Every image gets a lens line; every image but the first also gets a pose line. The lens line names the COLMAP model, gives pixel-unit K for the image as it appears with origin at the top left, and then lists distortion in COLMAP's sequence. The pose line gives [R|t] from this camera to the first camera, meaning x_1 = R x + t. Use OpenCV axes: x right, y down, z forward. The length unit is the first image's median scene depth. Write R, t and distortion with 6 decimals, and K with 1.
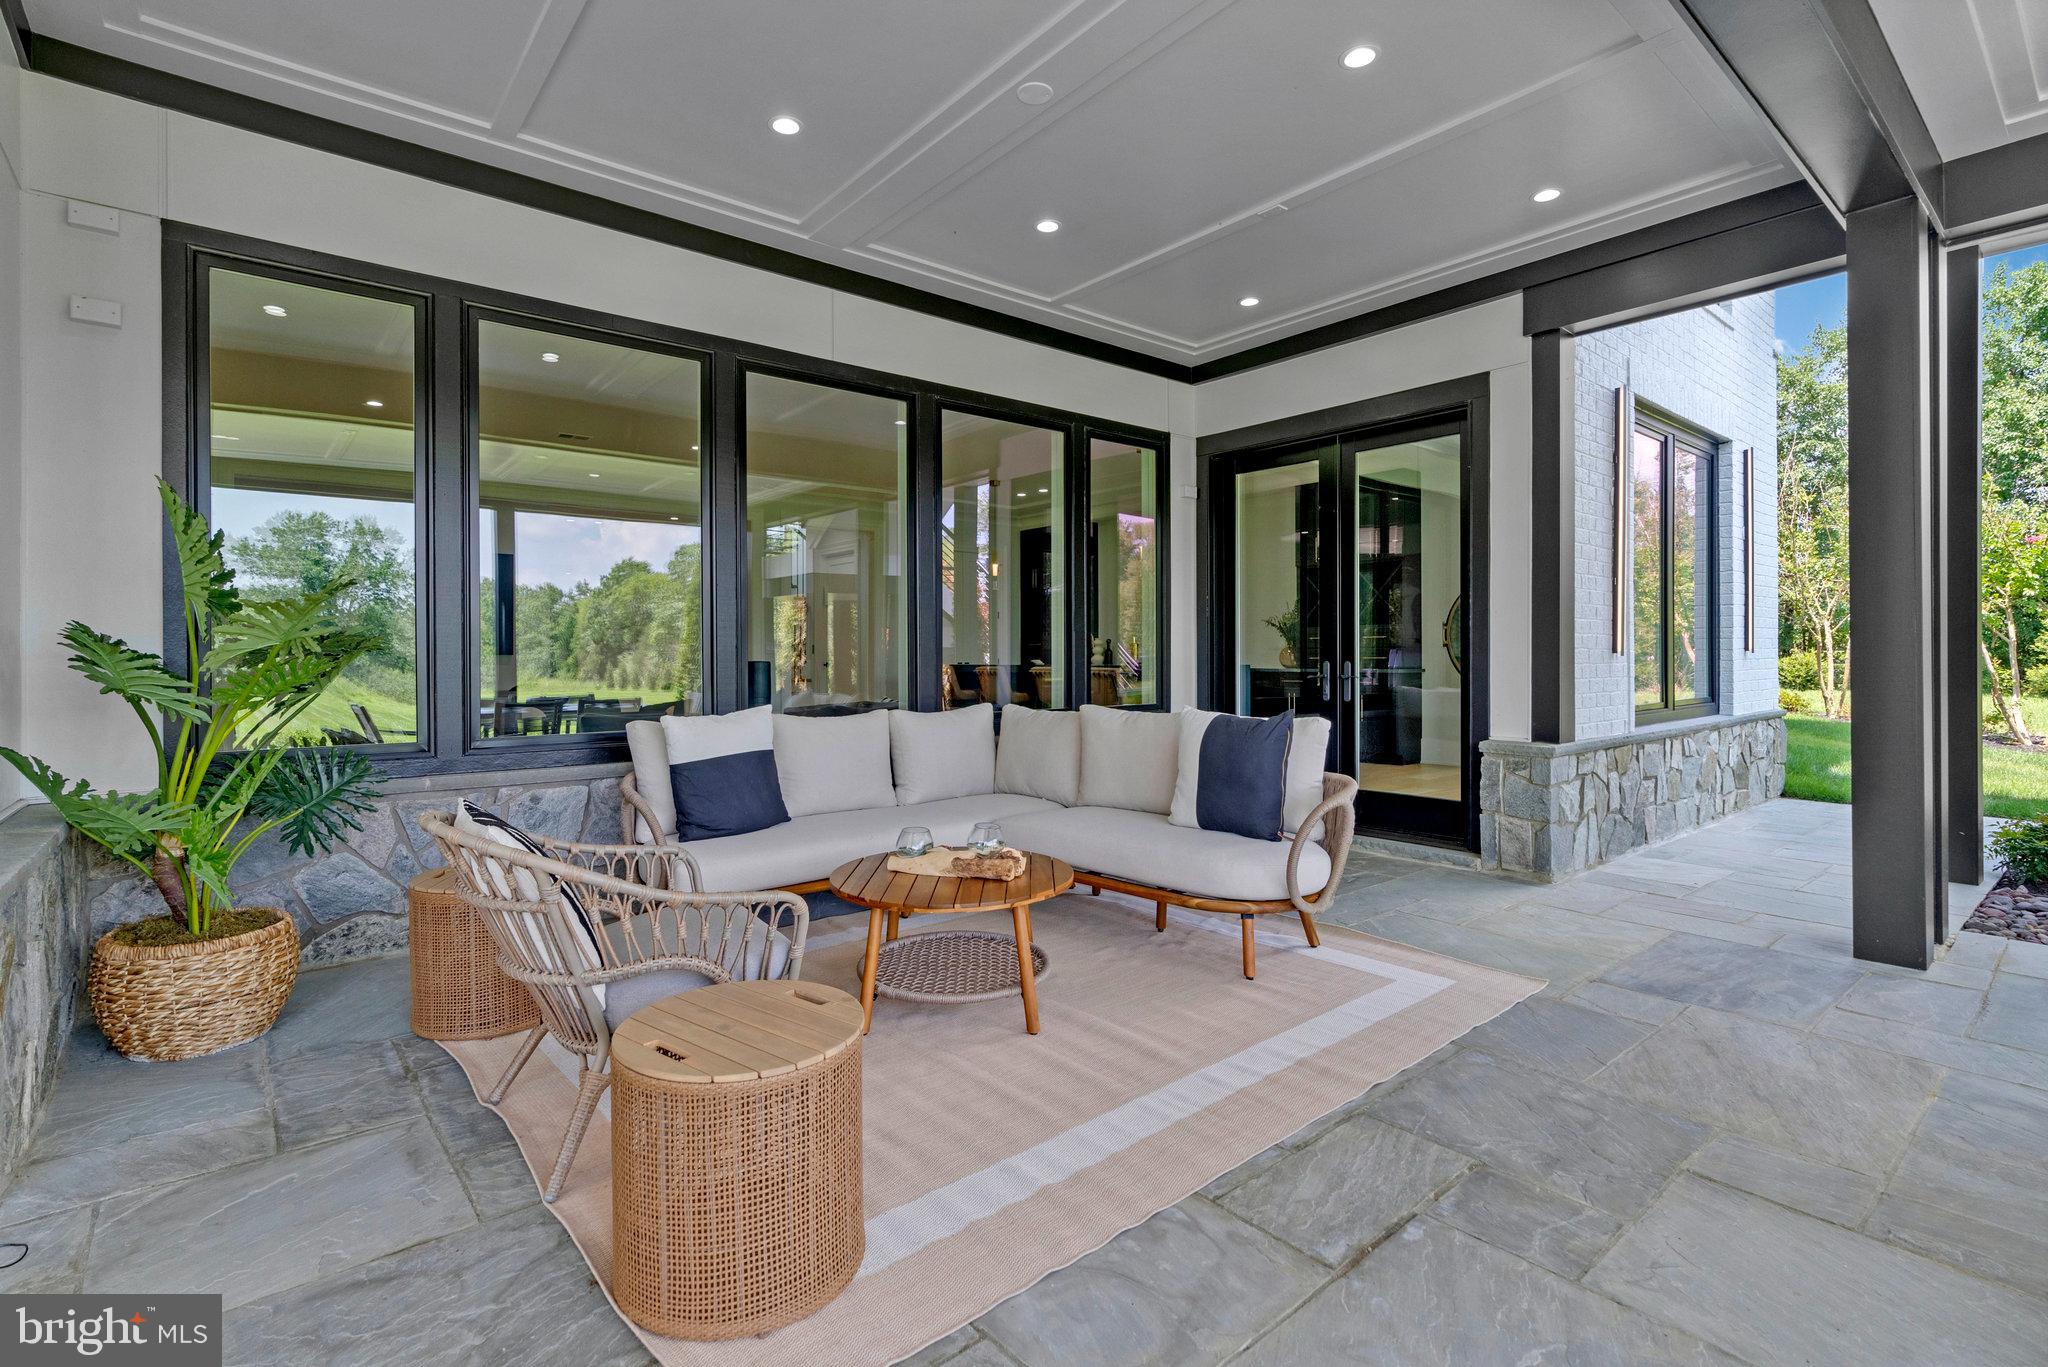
lens RADIAL K [[936.6, 0, 1004.0], [0, 936.6, 655.3], [0, 0, 1]] dist [-0.001132, -0.000134]
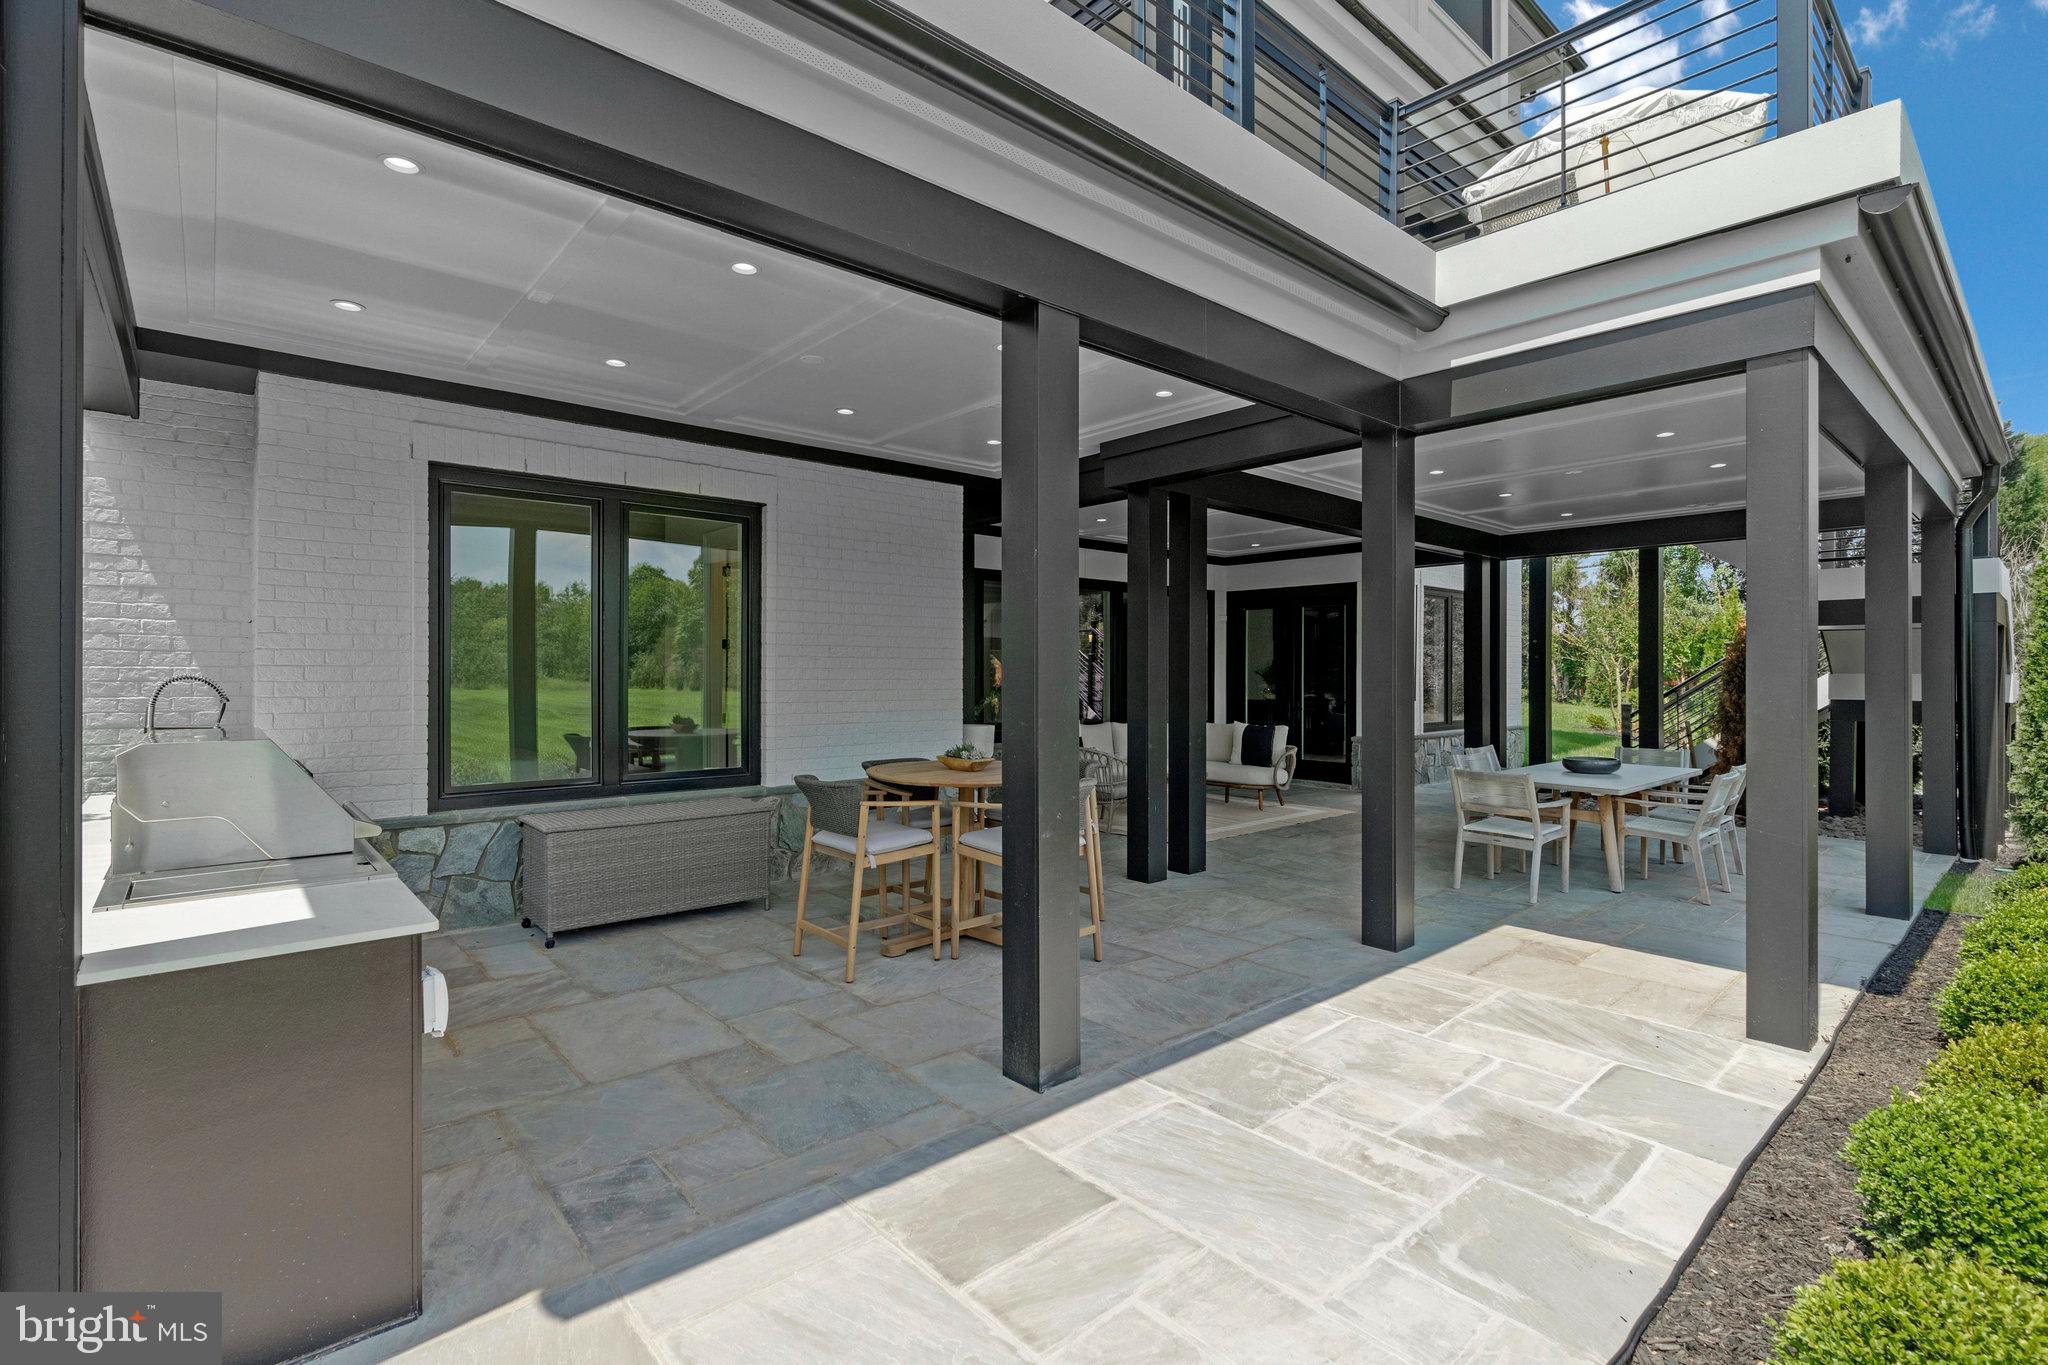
lens RADIAL K [[936.6, 0, 1015.3], [0, 936.6, 678.6], [0, 0, 1]] dist [-0.001132, -0.000134]
pose [[0.999412, 0.009242, 0.033011, -0.546066], [-0.009627, 0.999888, 0.011502, -0.094633], [-0.032901, -0.011813, 0.999389, -1.718823]]
